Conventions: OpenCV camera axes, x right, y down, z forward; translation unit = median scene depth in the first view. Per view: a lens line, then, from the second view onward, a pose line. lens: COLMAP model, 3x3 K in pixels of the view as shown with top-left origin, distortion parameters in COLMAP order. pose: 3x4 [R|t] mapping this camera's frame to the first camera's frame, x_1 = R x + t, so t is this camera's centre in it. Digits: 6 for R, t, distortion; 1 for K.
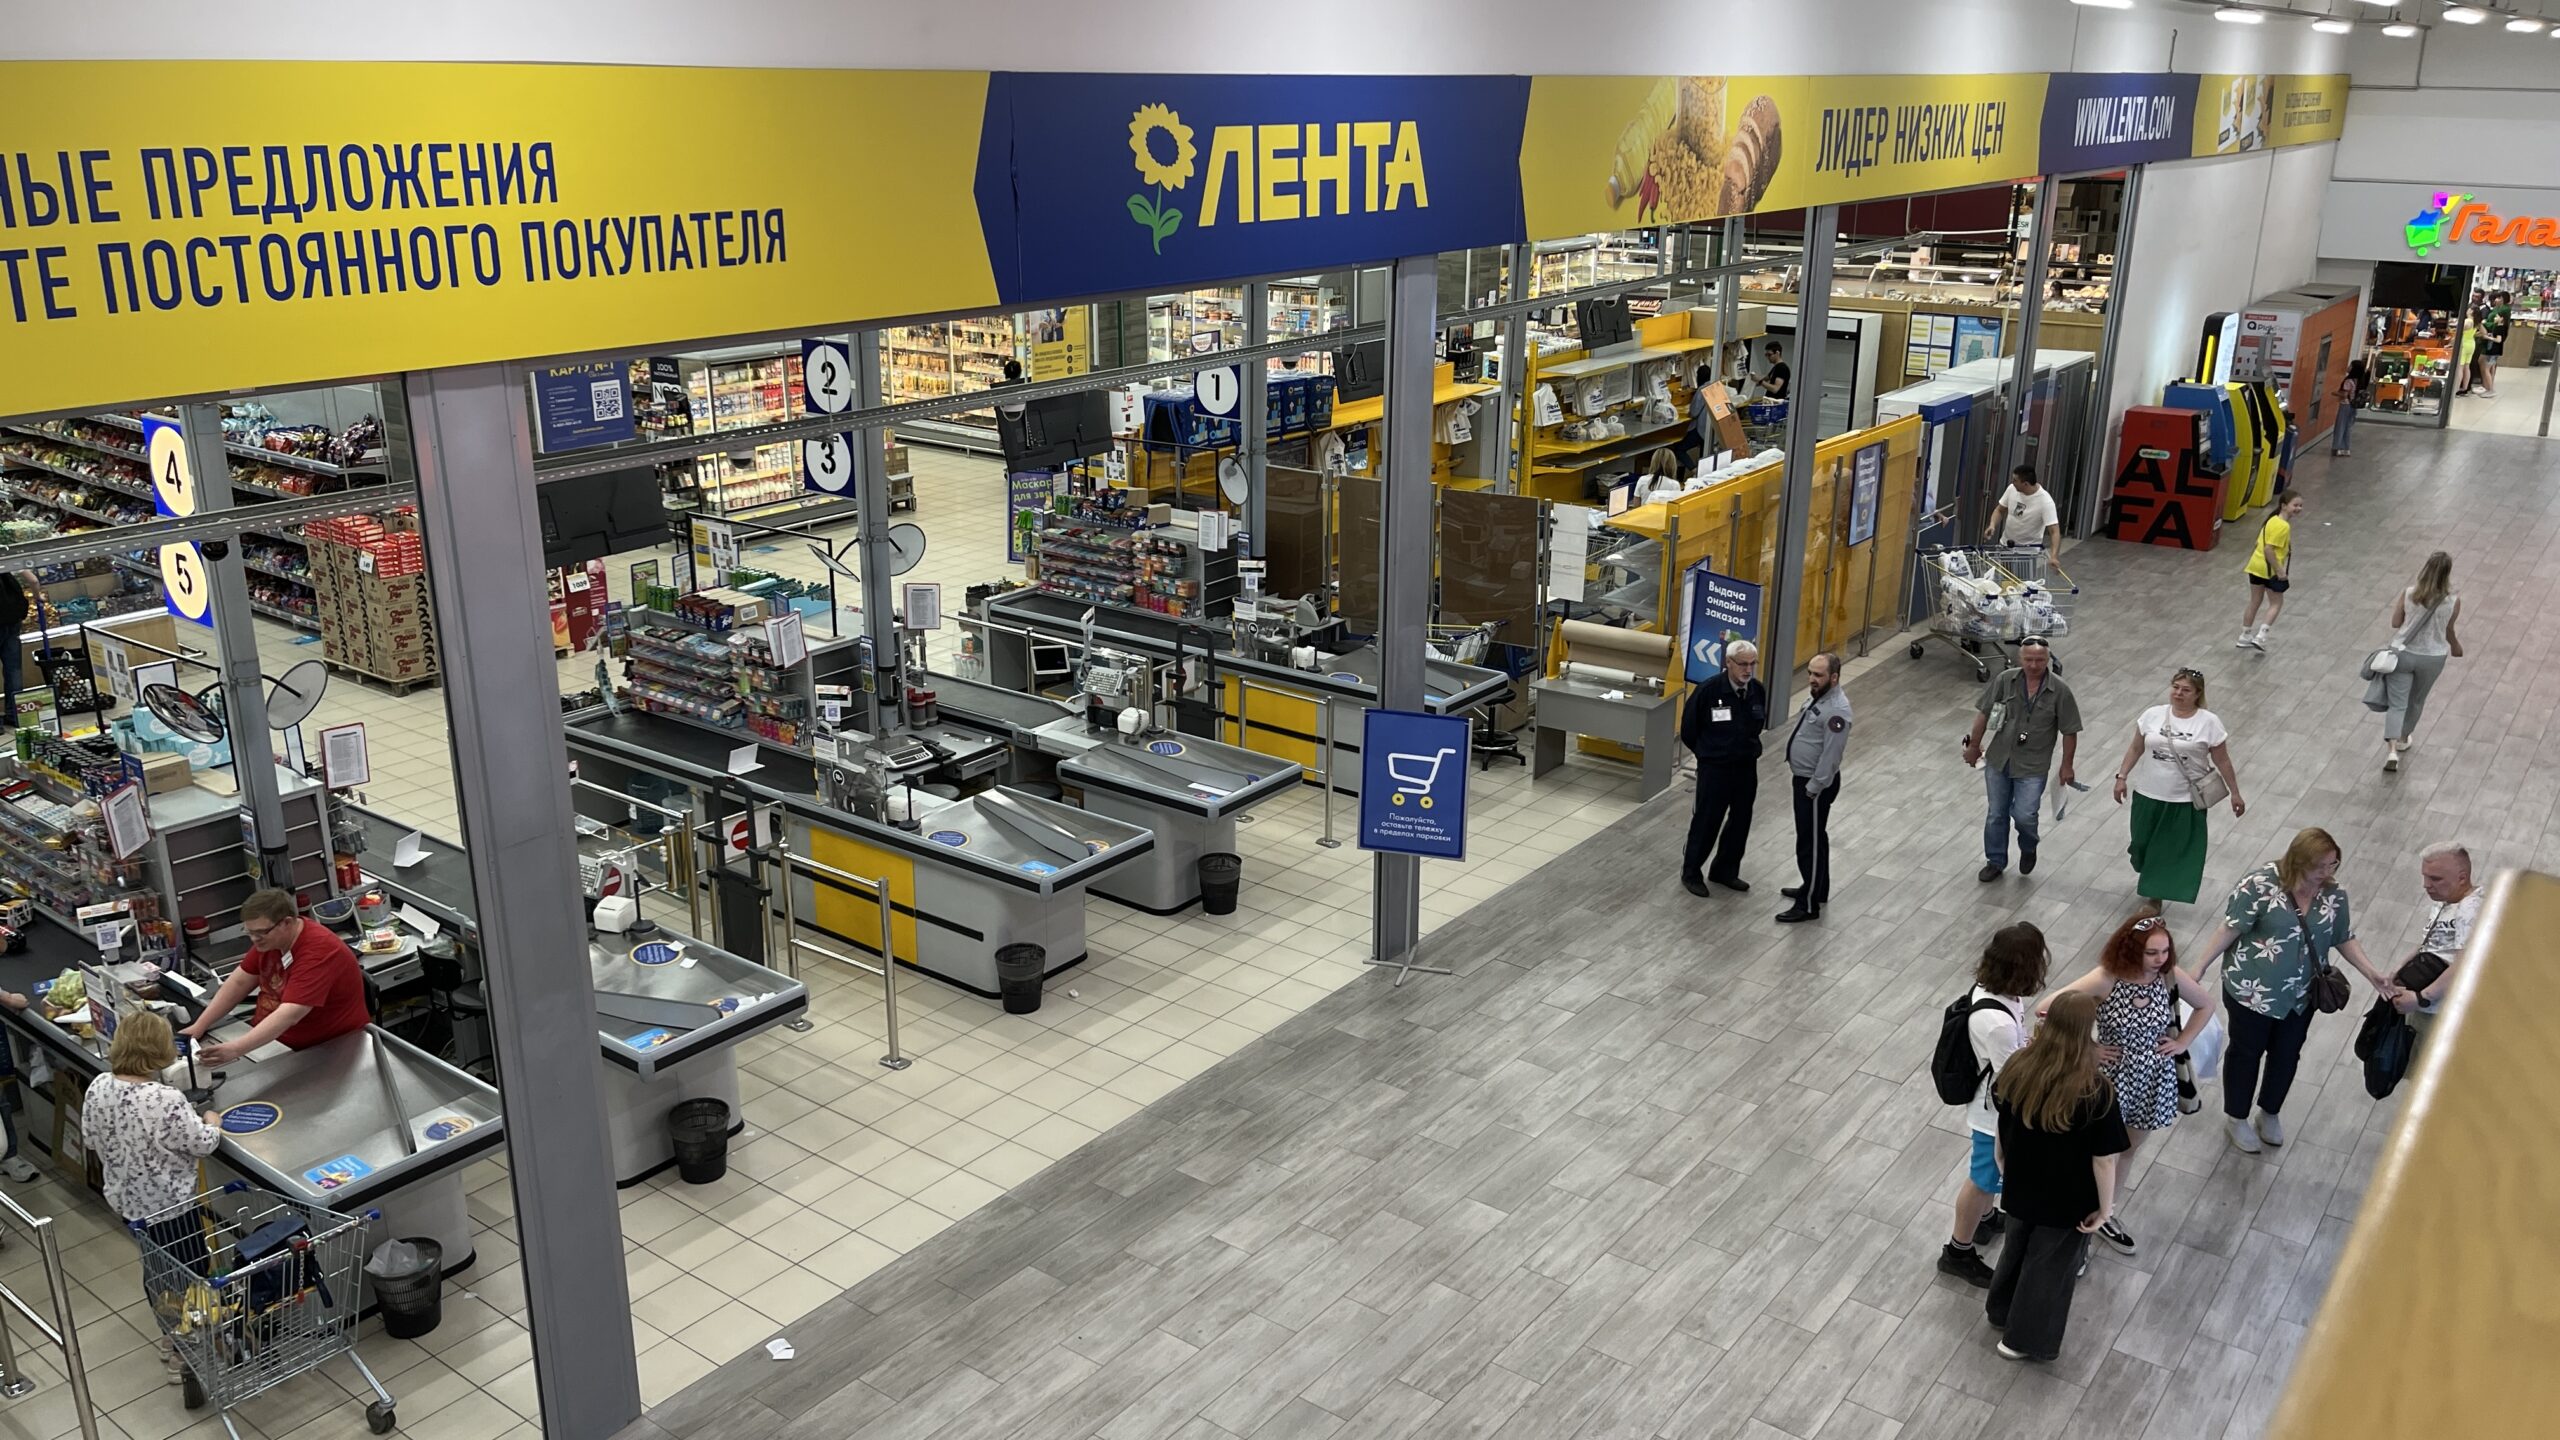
lens RADIAL K [[1949.0, 0, 1277.6], [0, 1949.0, 715.3], [0, 0, 1]] dist [0.013406, 0.006661]
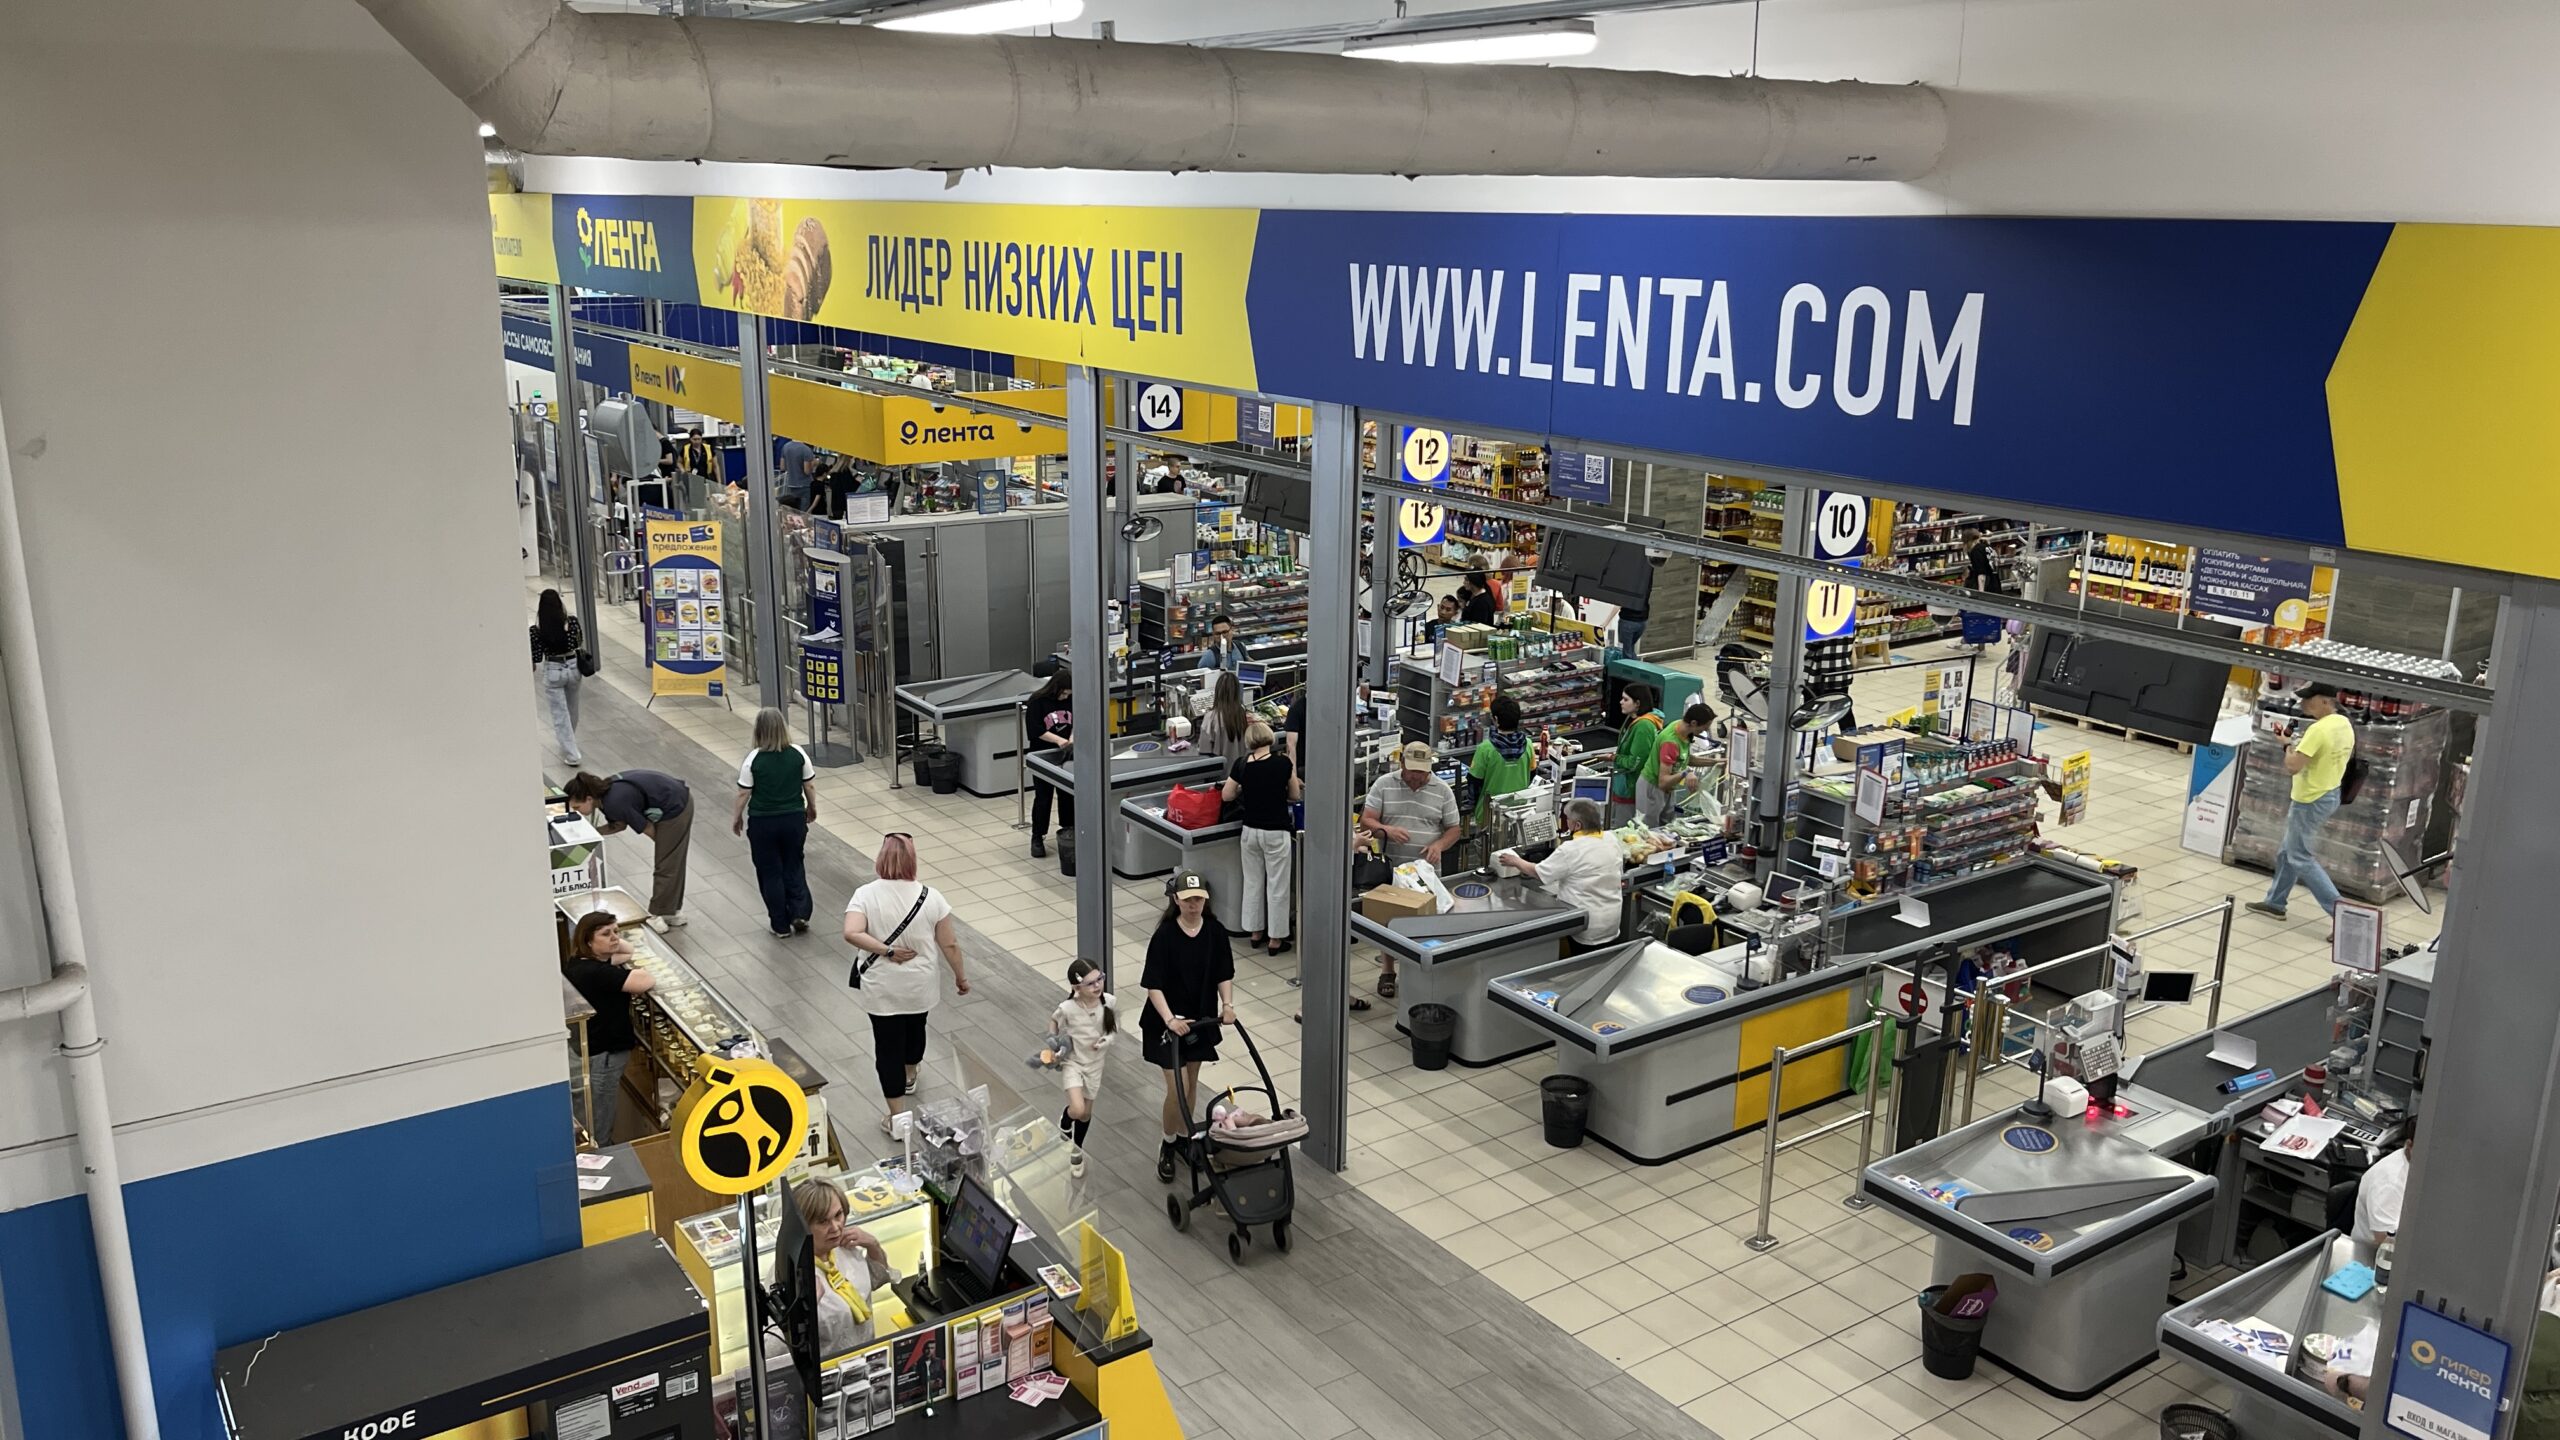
lens RADIAL K [[1949.0, 0, 1278.0], [0, 1949.0, 726.7], [0, 0, 1]] dist [0.013406, 0.006661]
pose [[-0.314515, 0.234493, -0.919833, 1.098002], [-0.317259, 0.887318, 0.334683, -0.455161], [0.894666, 0.397088, -0.204679, 1.394066]]
